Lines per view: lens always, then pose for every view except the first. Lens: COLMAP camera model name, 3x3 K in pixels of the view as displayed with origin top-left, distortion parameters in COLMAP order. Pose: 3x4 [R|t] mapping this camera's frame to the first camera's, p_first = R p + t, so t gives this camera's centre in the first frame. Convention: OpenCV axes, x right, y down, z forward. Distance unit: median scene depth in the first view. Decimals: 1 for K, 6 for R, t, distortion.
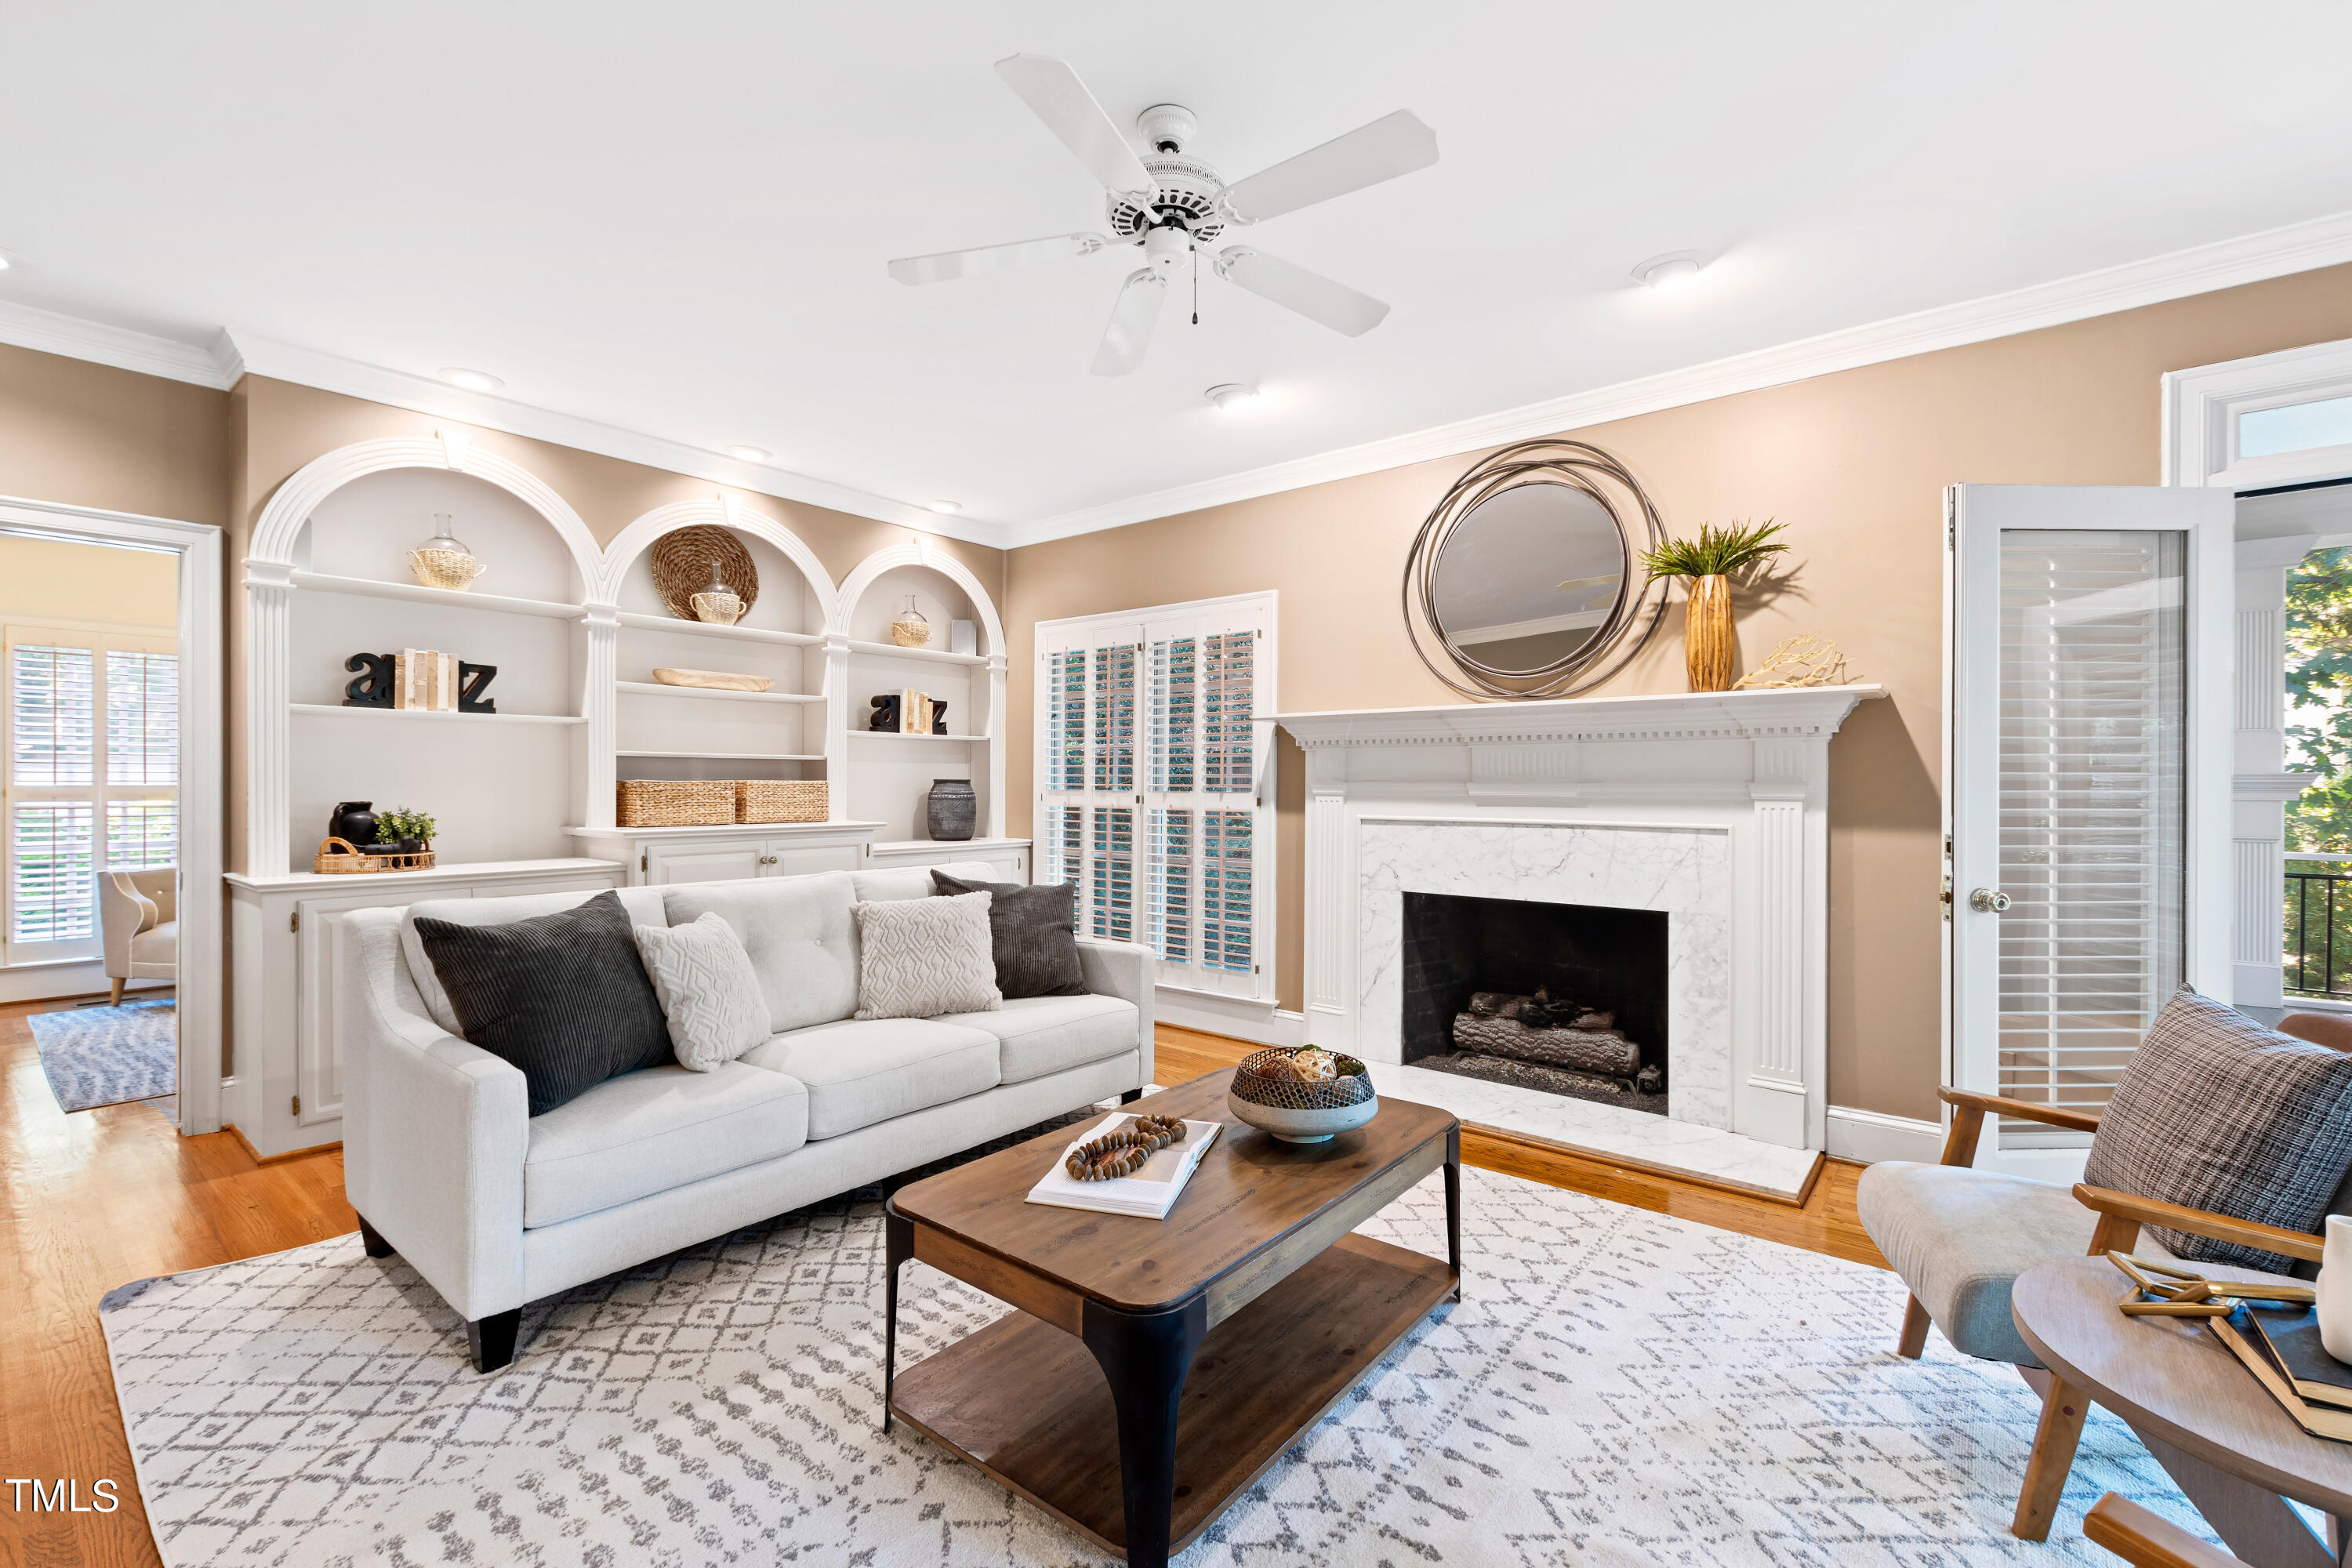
lens RADIAL K [[1031.0, 0, 1161.6], [0, 1031.0, 779.5], [0, 0, 1]] dist [0.012811, -0.005414]
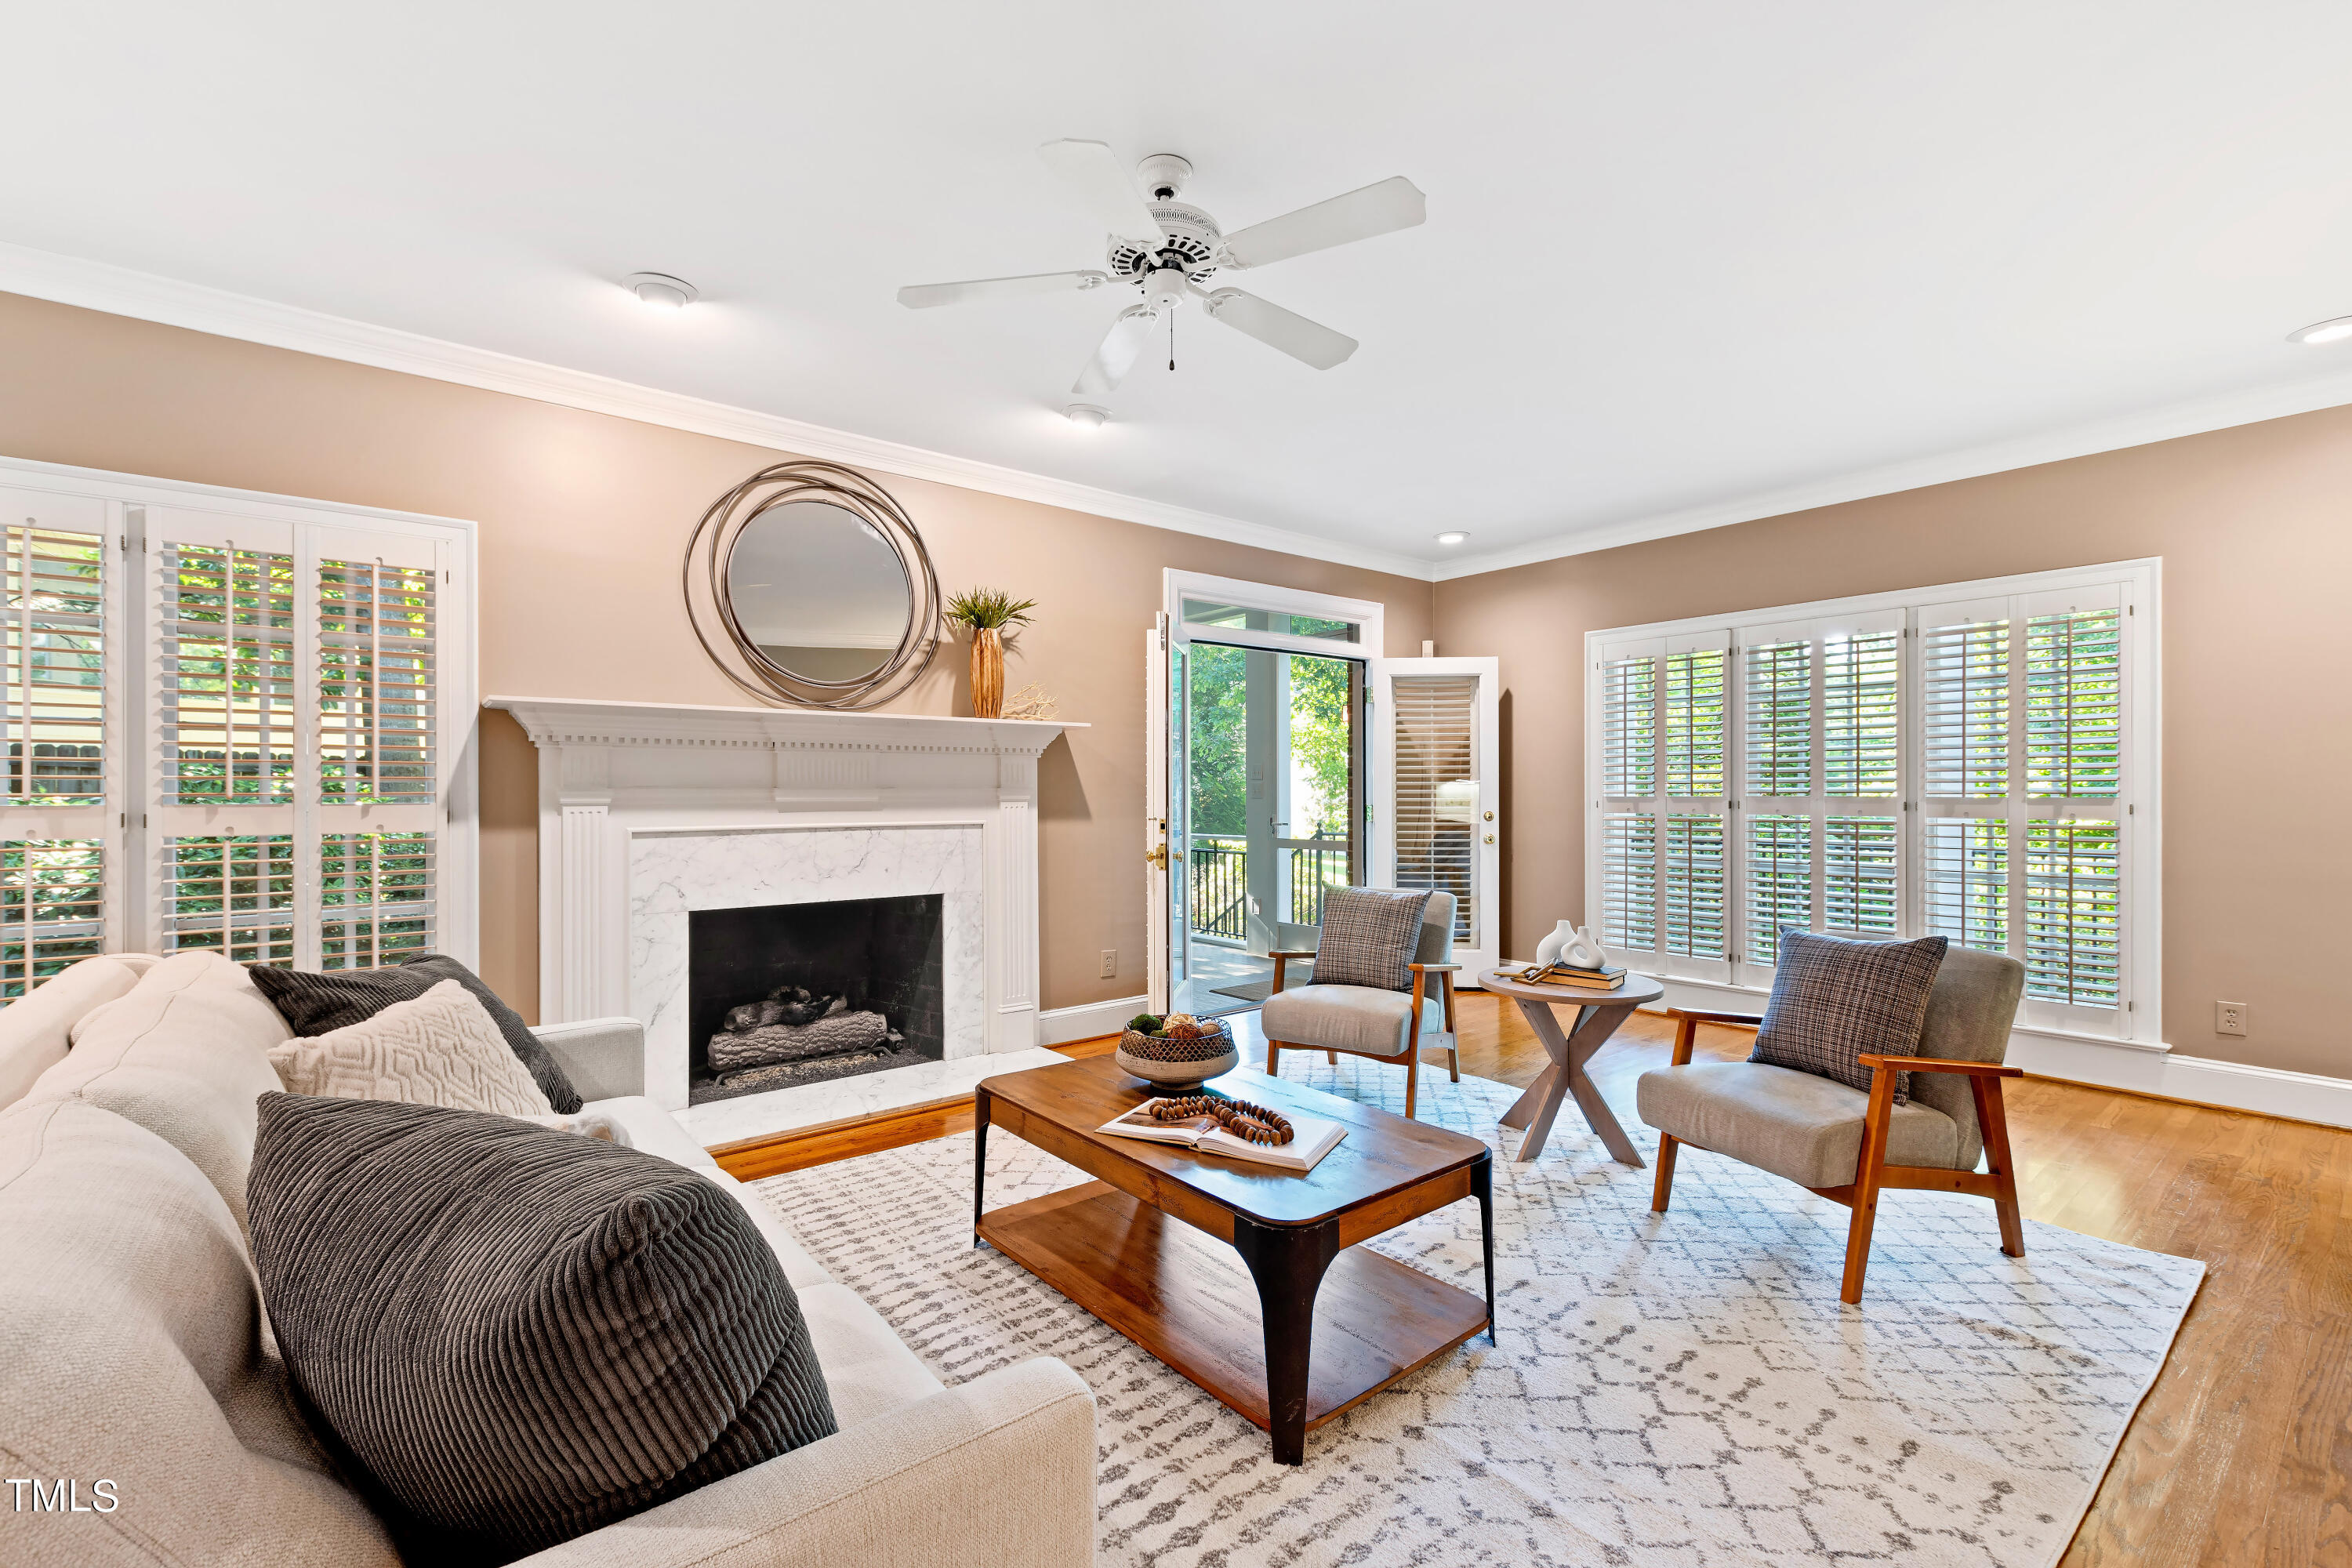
lens RADIAL K [[1031.0, 0, 1167.9], [0, 1031.0, 786.6], [0, 0, 1]] dist [0.012811, -0.005414]
pose [[0.186968, 0.000778, 0.982366, -0.571298], [-0.001156, 0.999999, -0.000572, 0.001124], [-0.982365, -0.001029, 0.186969, 0.434993]]
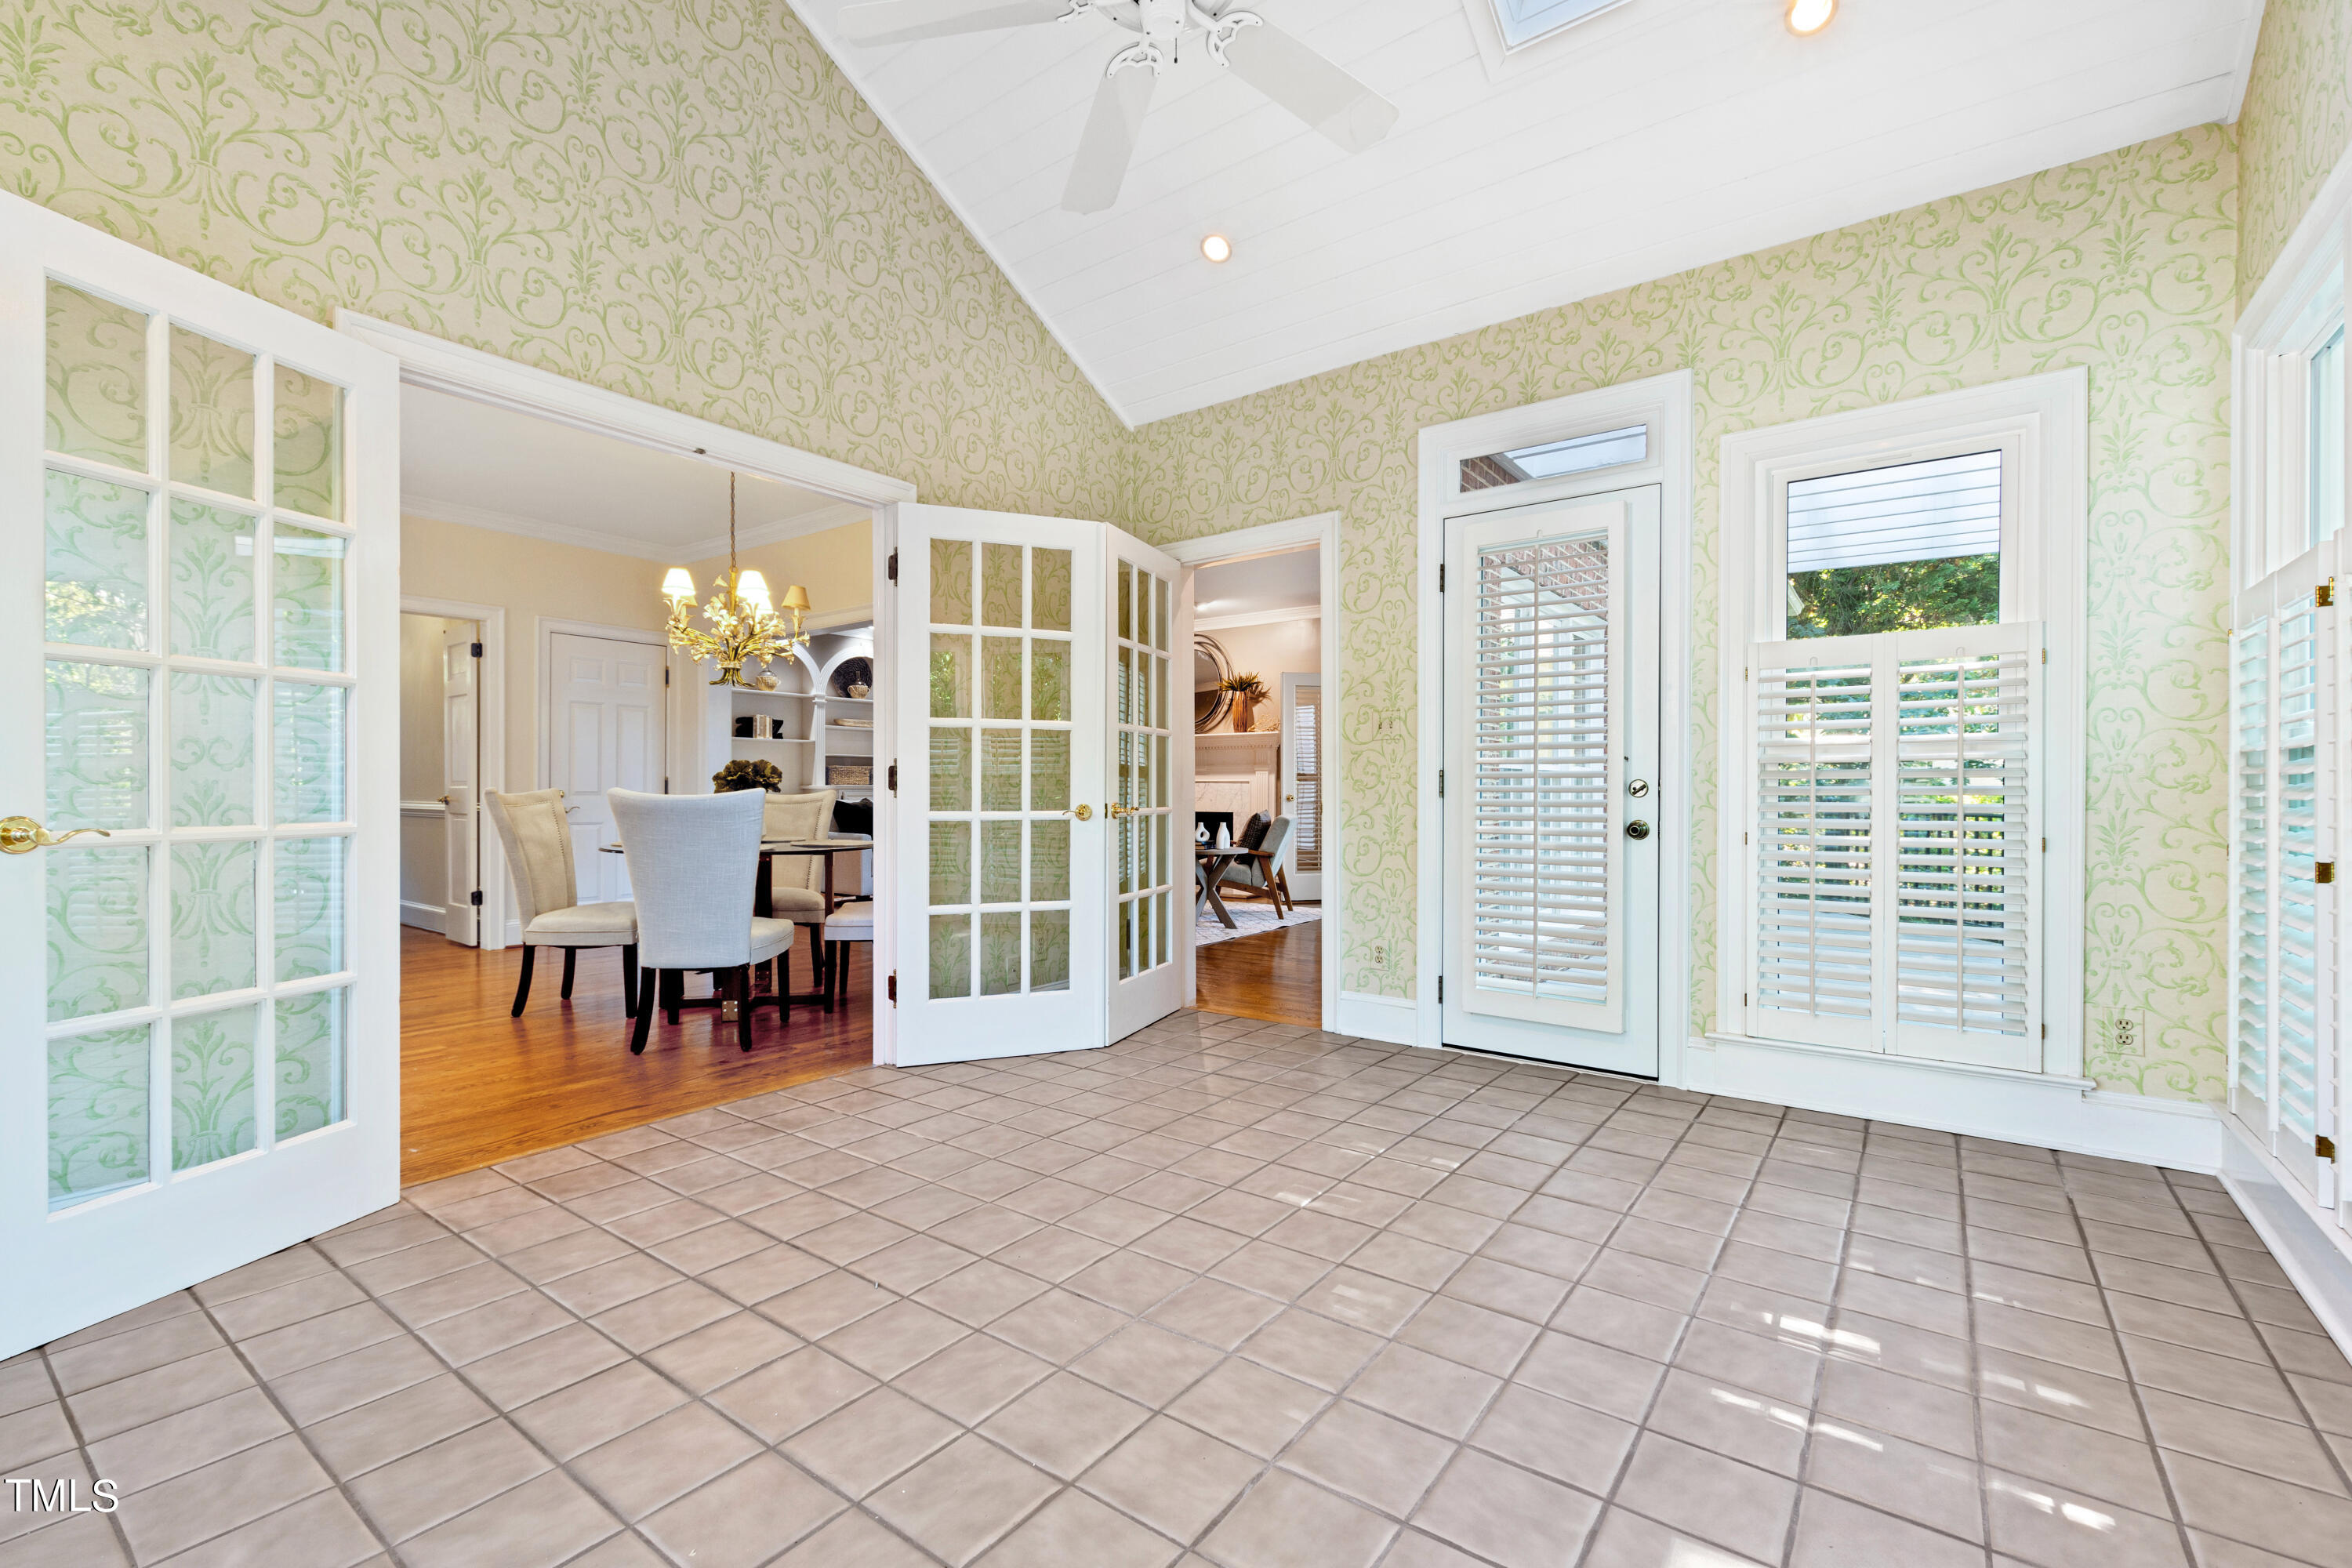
lens RADIAL K [[1031.0, 0, 1162.2], [0, 1031.0, 784.3], [0, 0, 1]] dist [0.012811, -0.005414]
pose [[0.999117, -0.001685, 0.041984, 0.165038], [0.001608, 0.999997, 0.001856, 0.041525], [-0.041987, -0.001787, 0.999117, -1.453924]]
